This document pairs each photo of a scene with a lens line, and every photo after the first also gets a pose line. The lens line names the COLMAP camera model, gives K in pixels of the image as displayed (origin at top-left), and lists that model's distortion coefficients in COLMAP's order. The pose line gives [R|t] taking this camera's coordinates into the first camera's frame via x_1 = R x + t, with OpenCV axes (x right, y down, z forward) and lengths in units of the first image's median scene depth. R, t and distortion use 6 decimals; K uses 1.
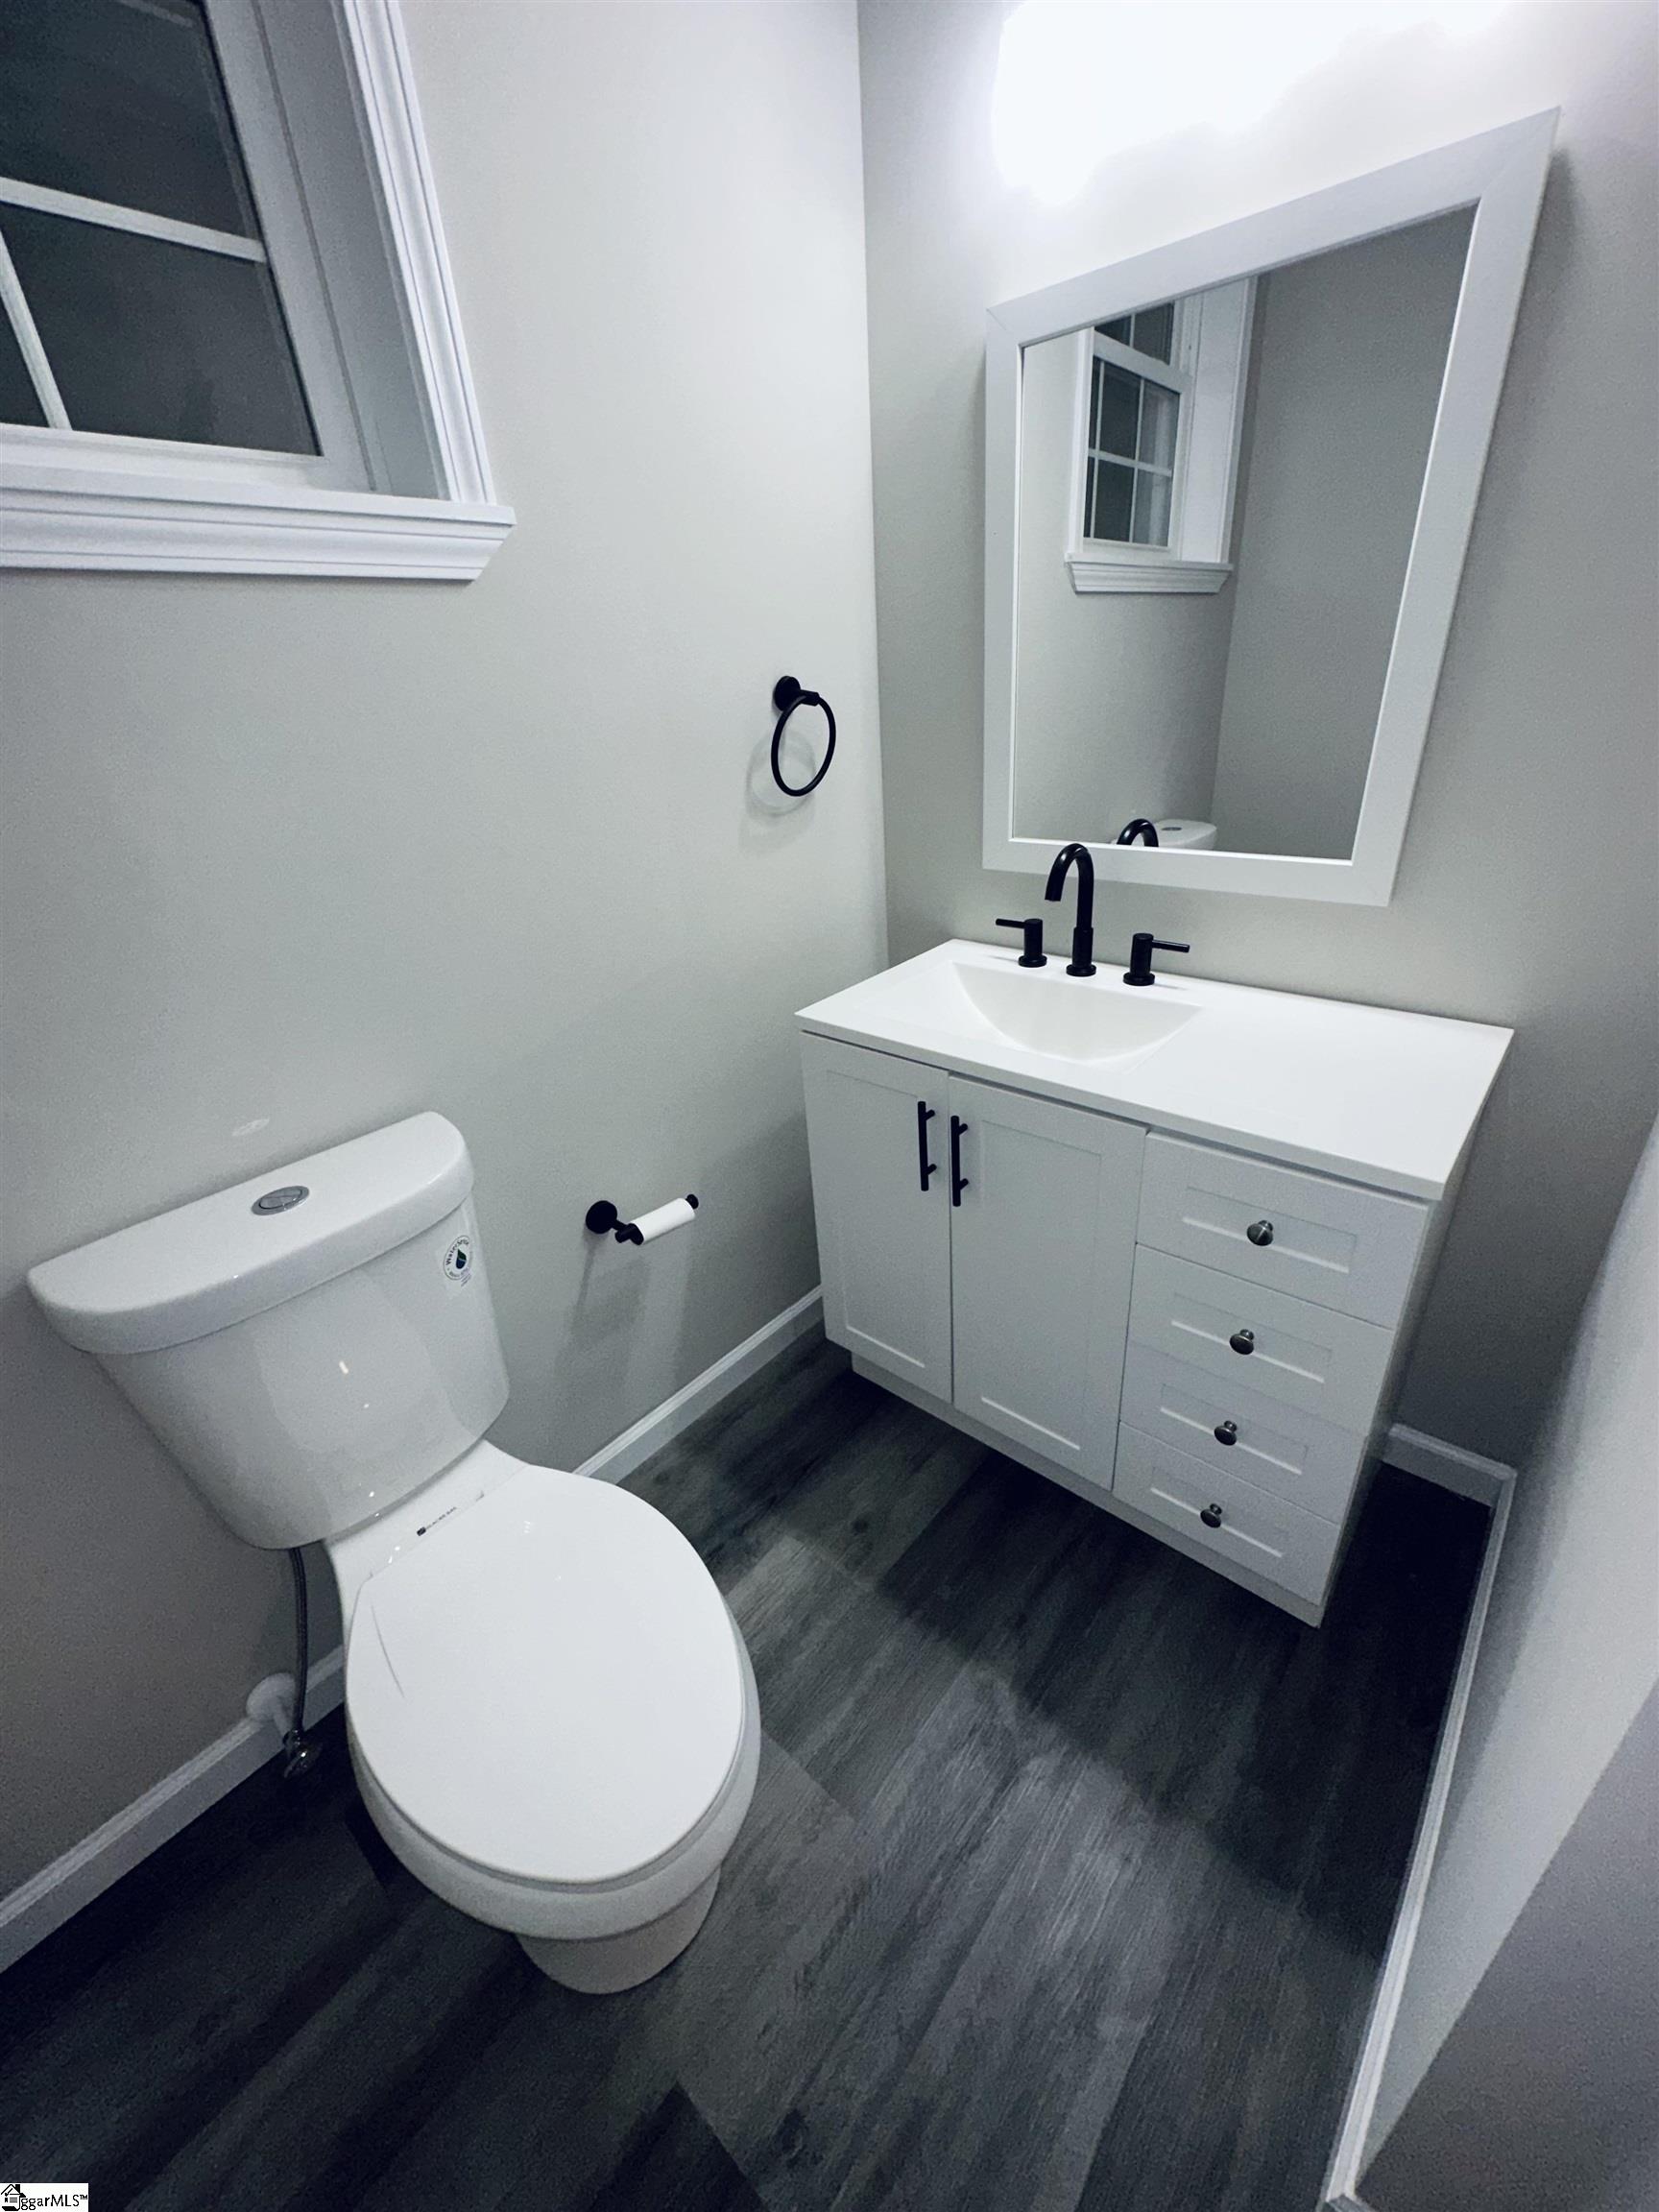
lens RADIAL K [[887.1, 0, 829.5], [0, 887.1, 1106.0], [0, 0, 1]] dist [-0.002676, -0.000090]
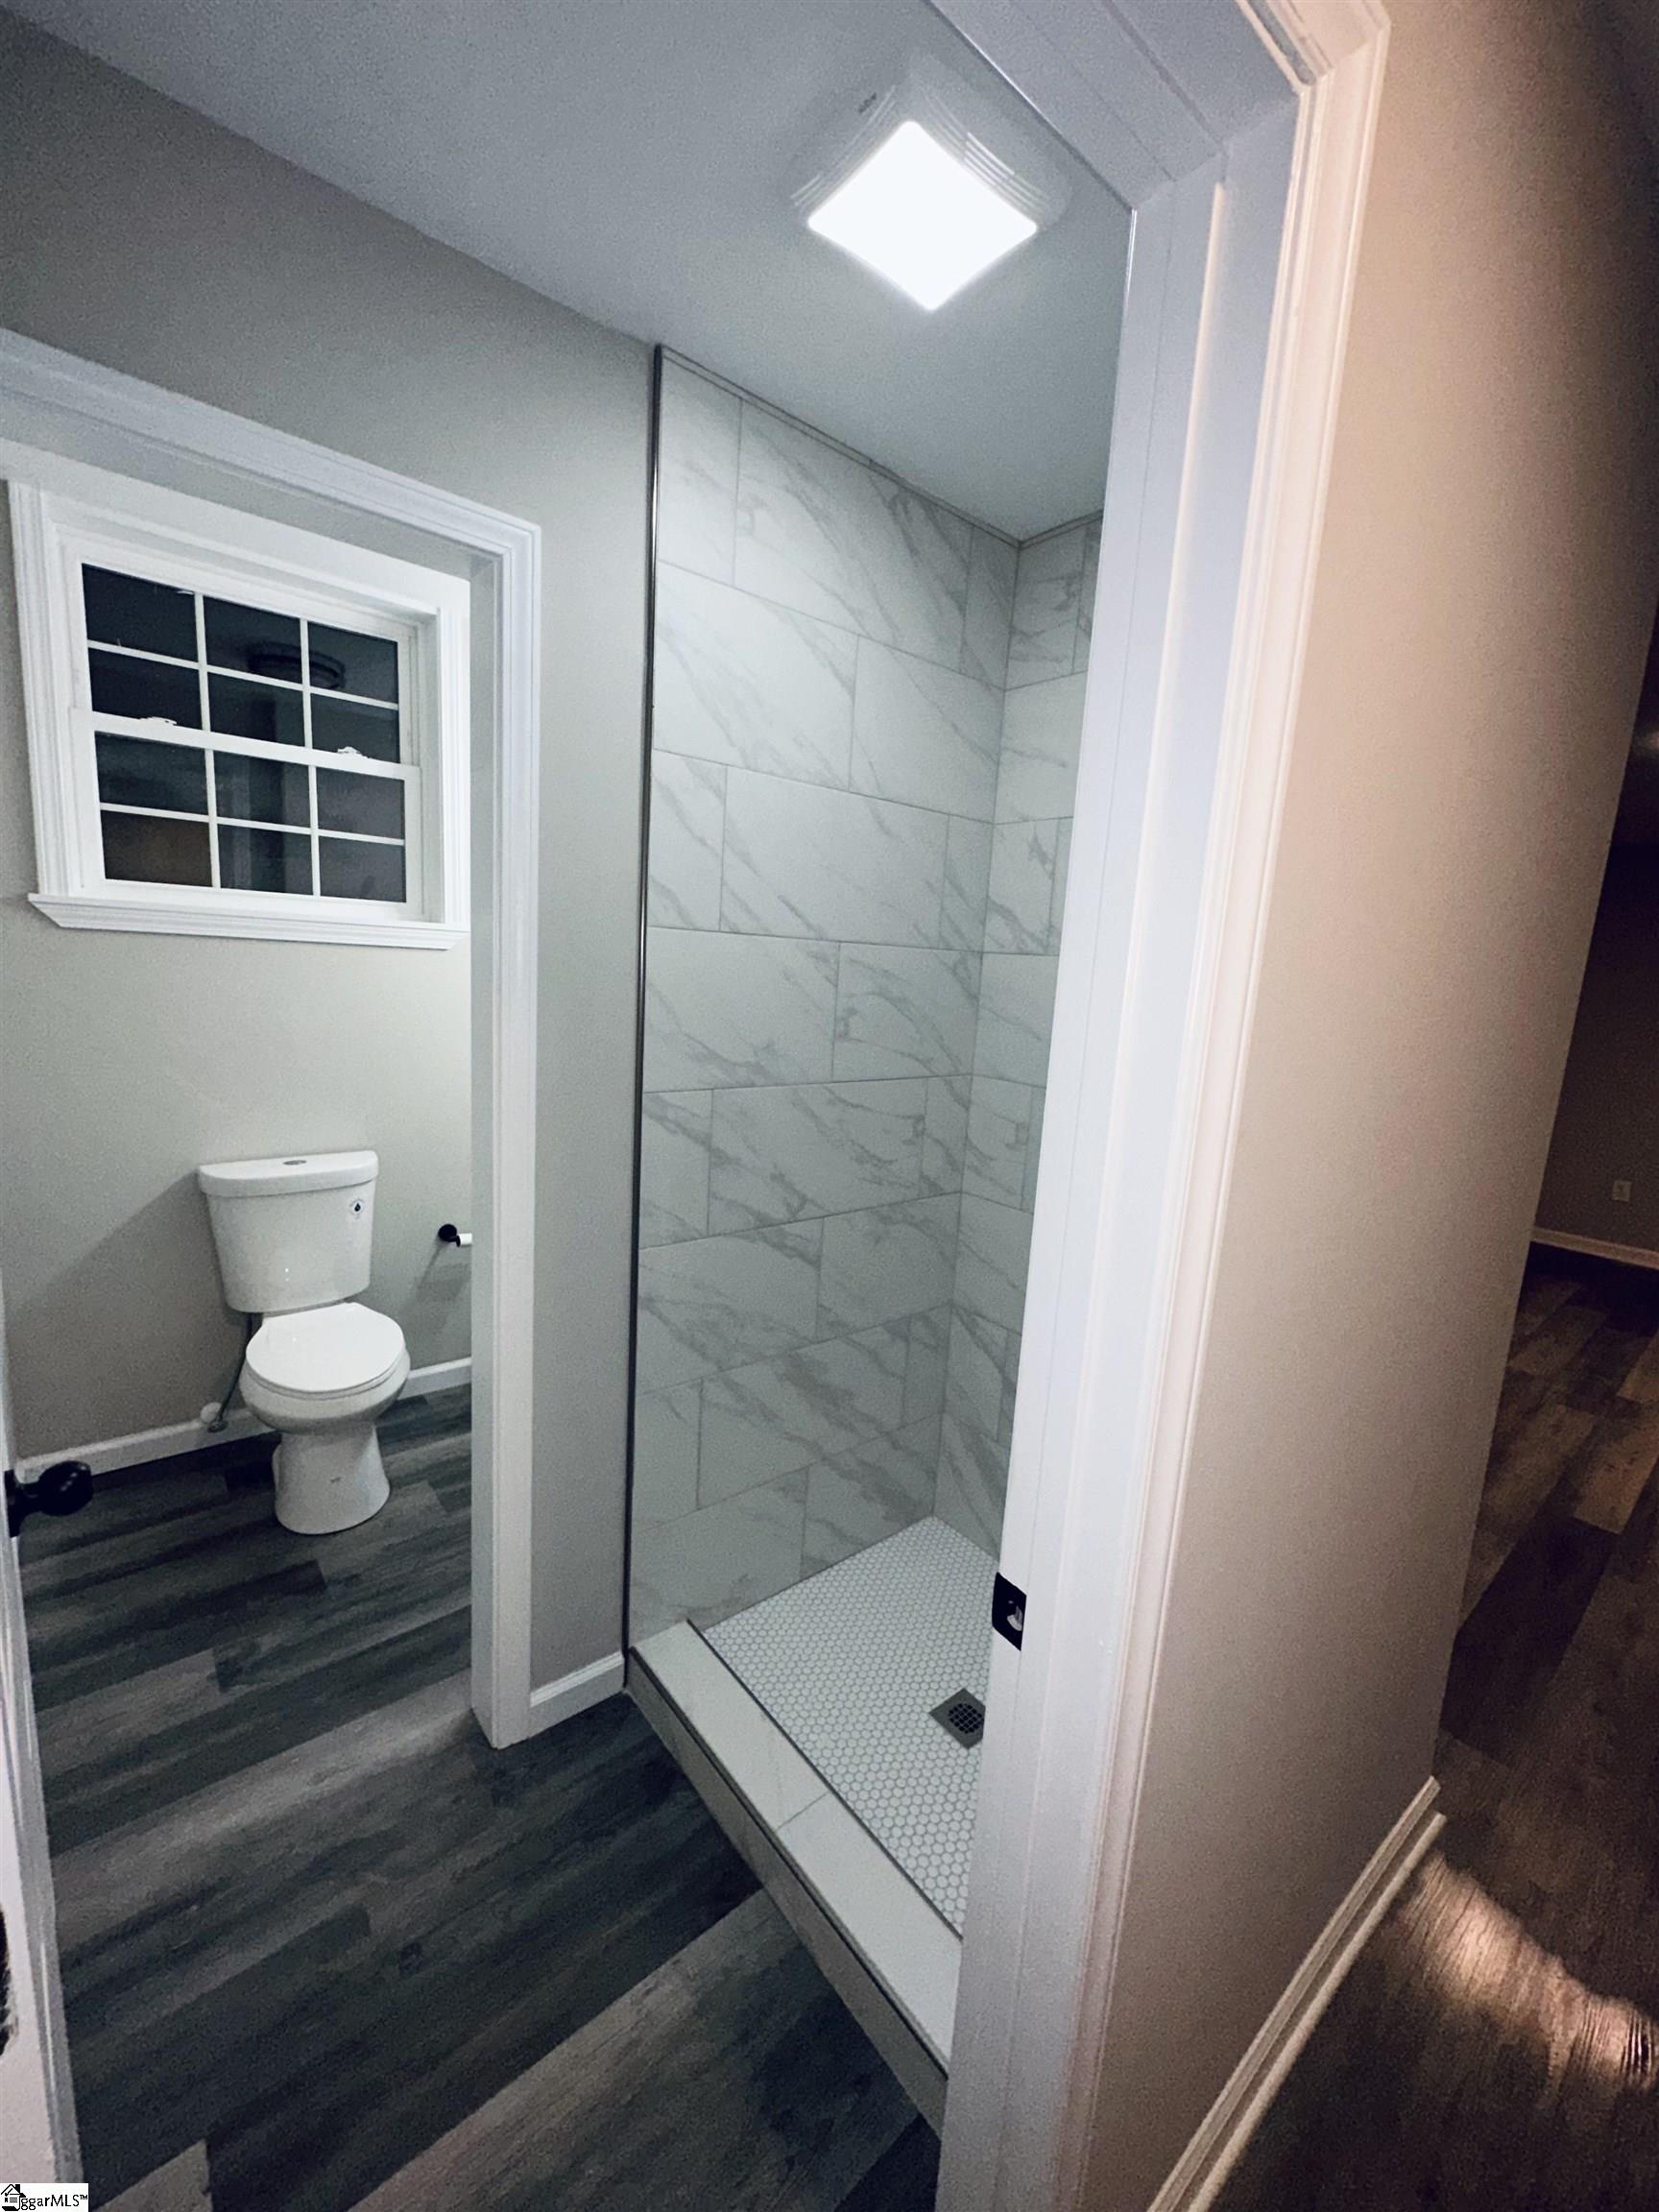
lens RADIAL K [[887.1, 0, 829.5], [0, 887.1, 1106.0], [0, 0, 1]] dist [-0.002676, -0.000090]
pose [[0.980925, 0.145224, -0.129211, 1.114156], [-0.177131, 0.941580, -0.286446, 0.385052], [0.080064, 0.303870, 0.949344, -1.254262]]
